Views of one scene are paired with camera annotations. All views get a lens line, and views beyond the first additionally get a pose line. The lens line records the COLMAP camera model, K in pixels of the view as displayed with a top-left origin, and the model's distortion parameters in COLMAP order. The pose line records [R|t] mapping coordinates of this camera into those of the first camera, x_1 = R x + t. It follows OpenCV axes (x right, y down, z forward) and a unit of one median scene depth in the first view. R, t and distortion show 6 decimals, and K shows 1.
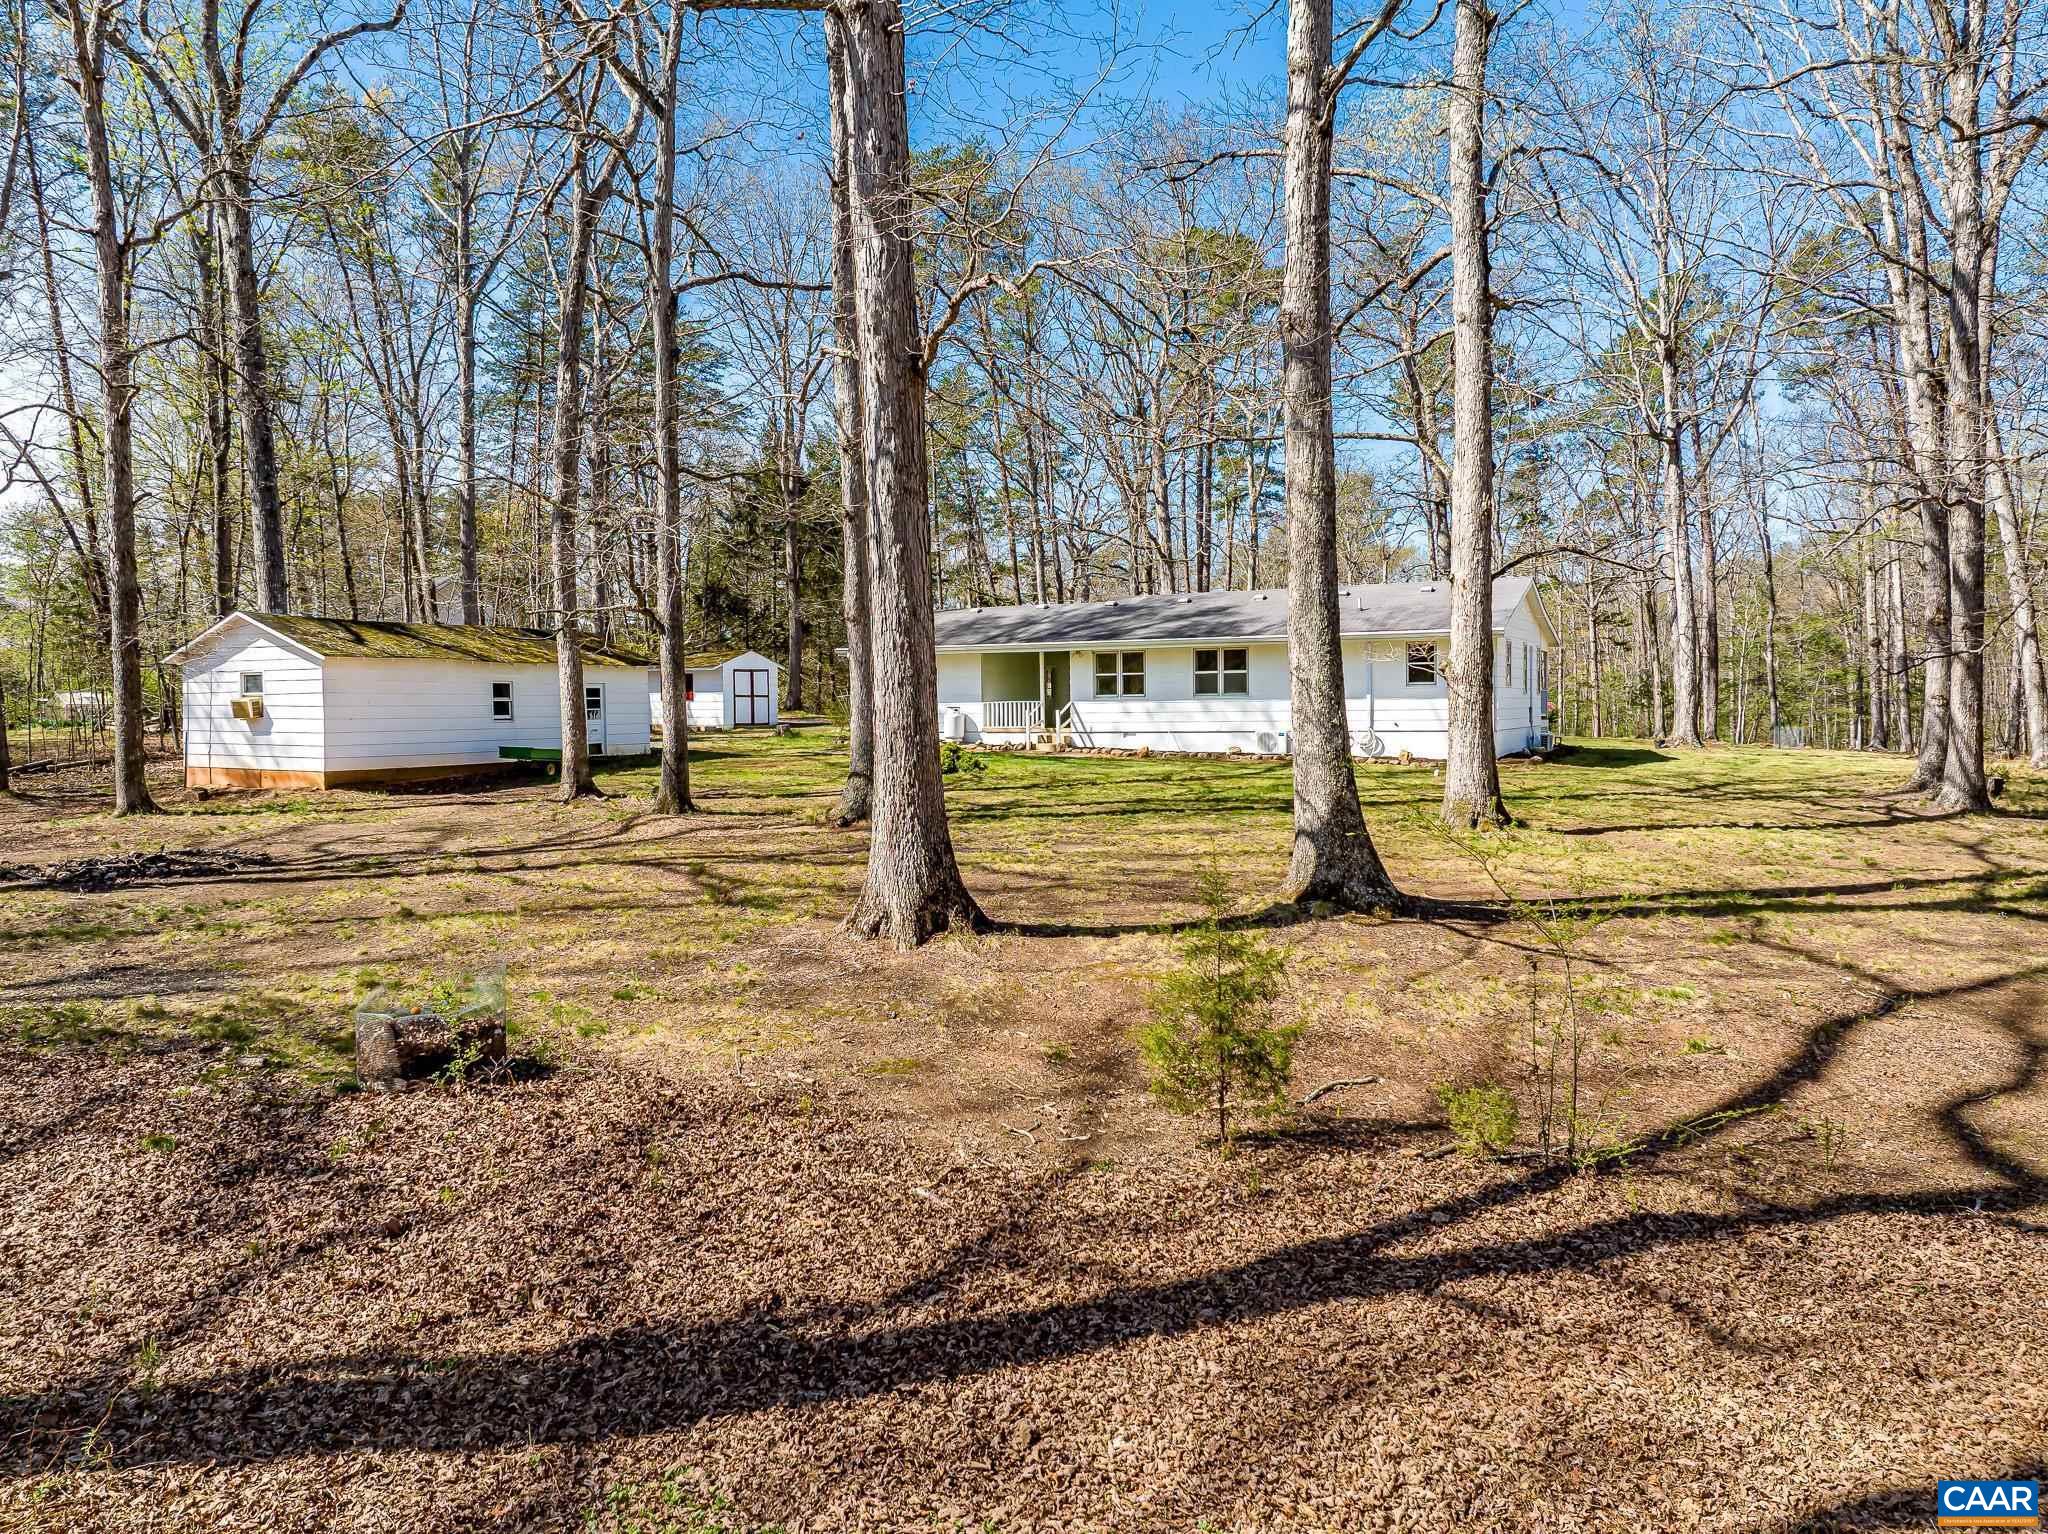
lens RADIAL K [[1448.5, 0, 1033.1], [0, 1448.5, 767.4], [0, 0, 1]] dist [-0.045822, 0.026834]
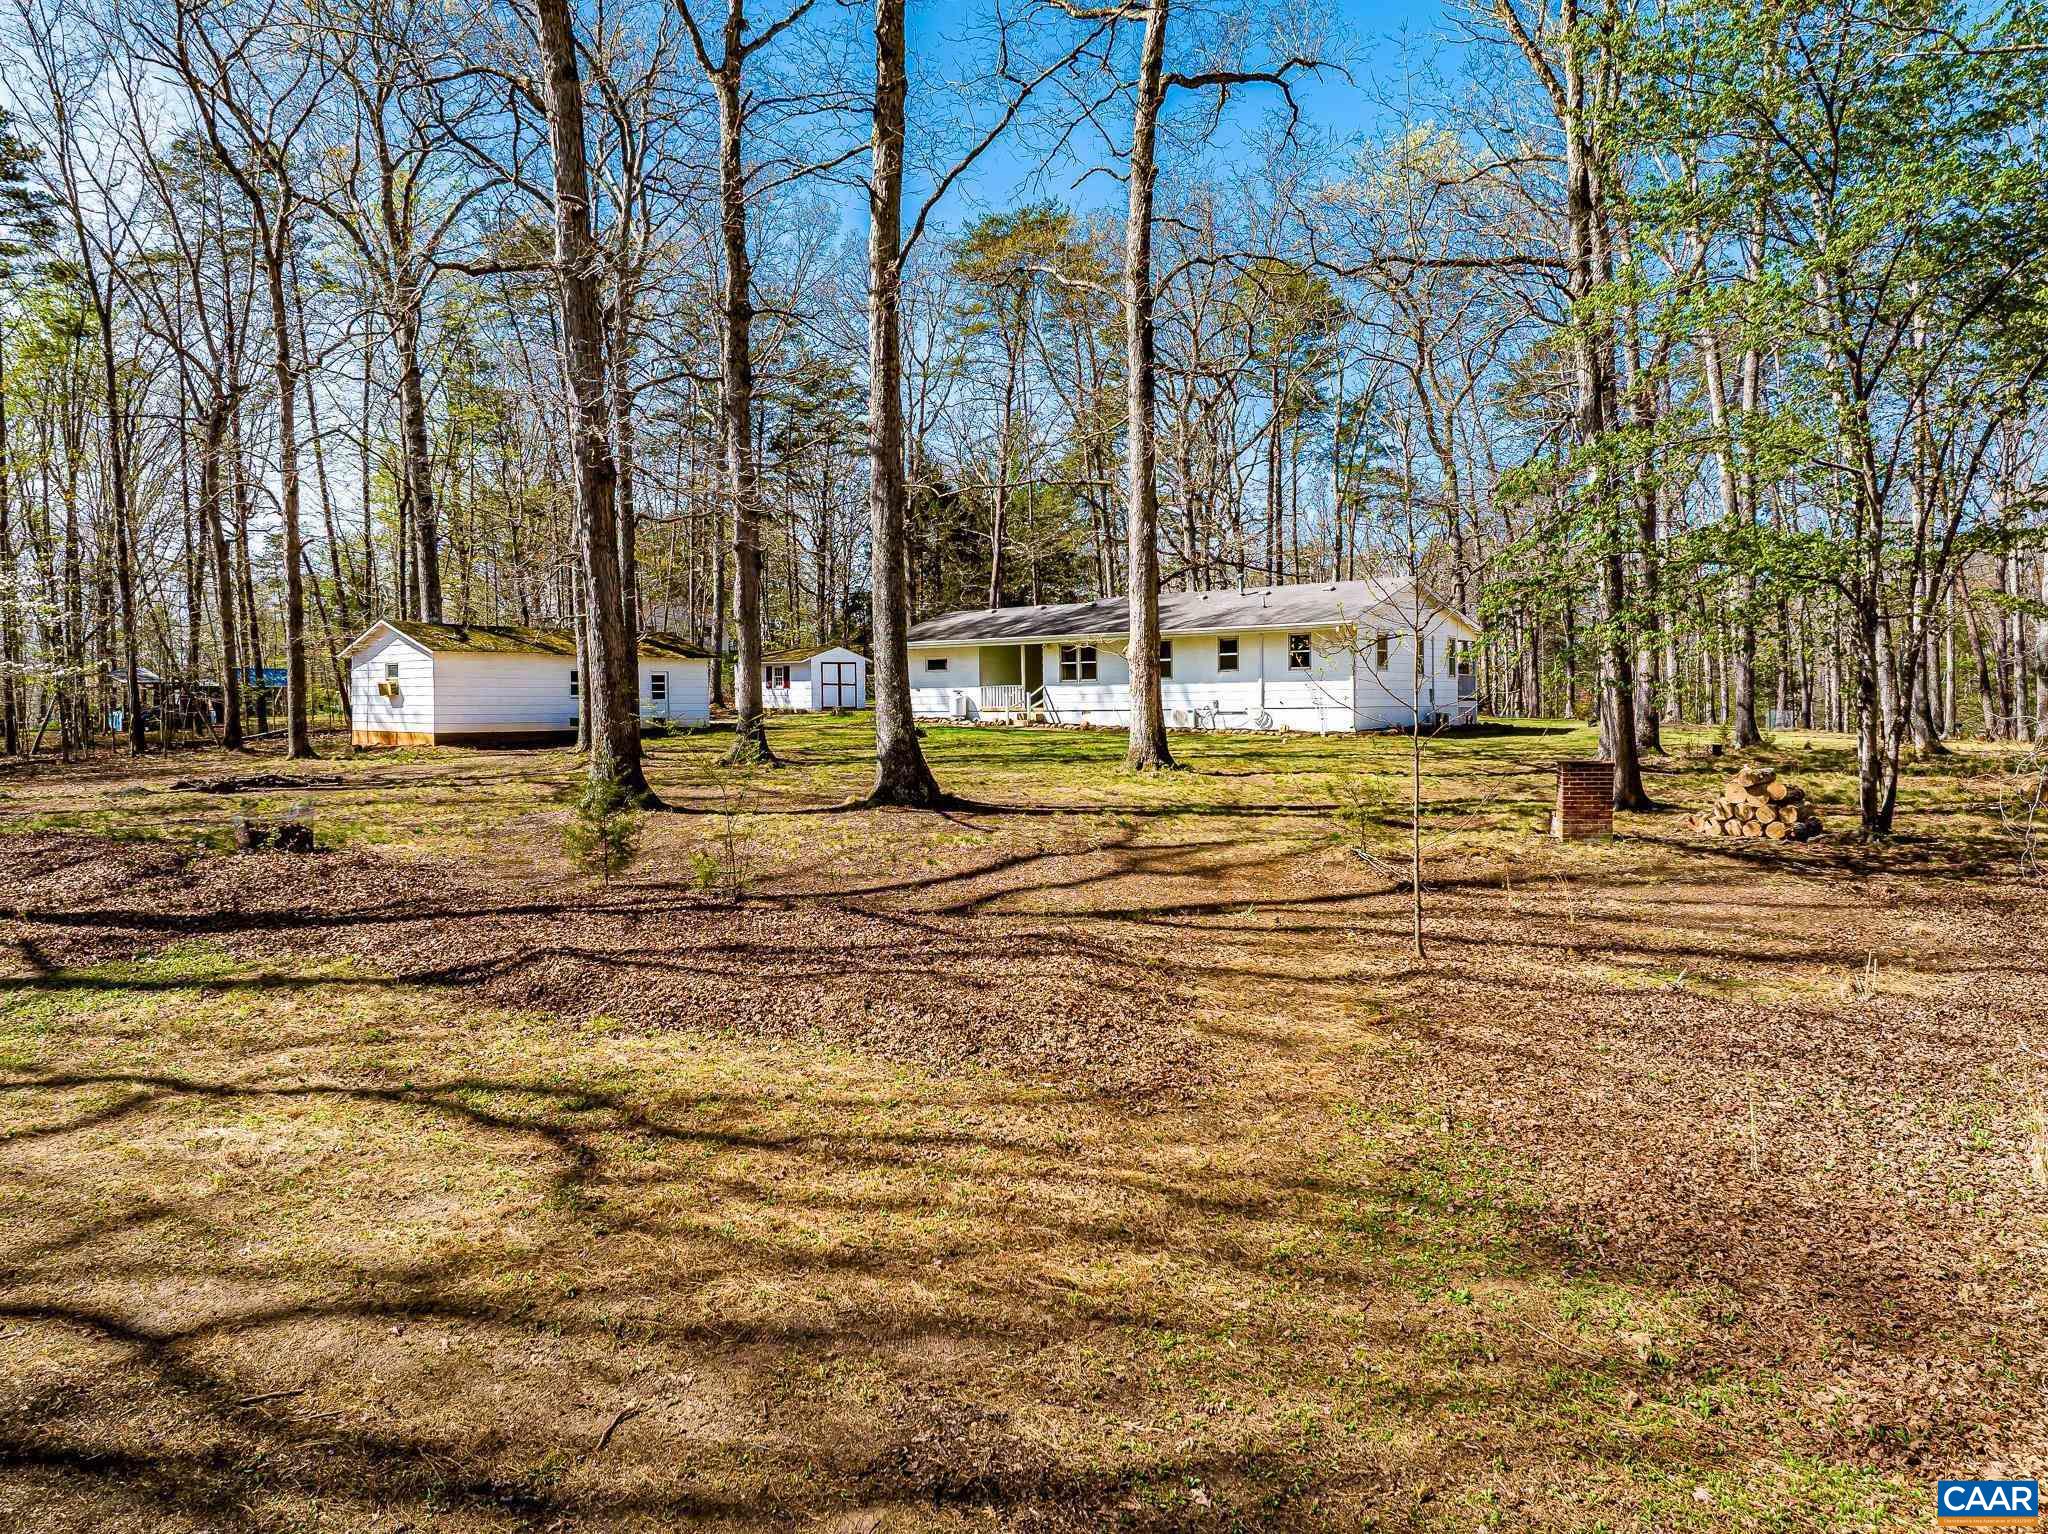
lens RADIAL K [[1448.5, 0, 1033.1], [0, 1448.5, 767.4], [0, 0, 1]] dist [-0.045822, 0.026834]
pose [[0.980822, 0.008372, -0.194726, 0.286551], [-0.008154, 0.999965, 0.001921, 0.023395], [0.194735, -0.000296, 0.980856, -0.216476]]
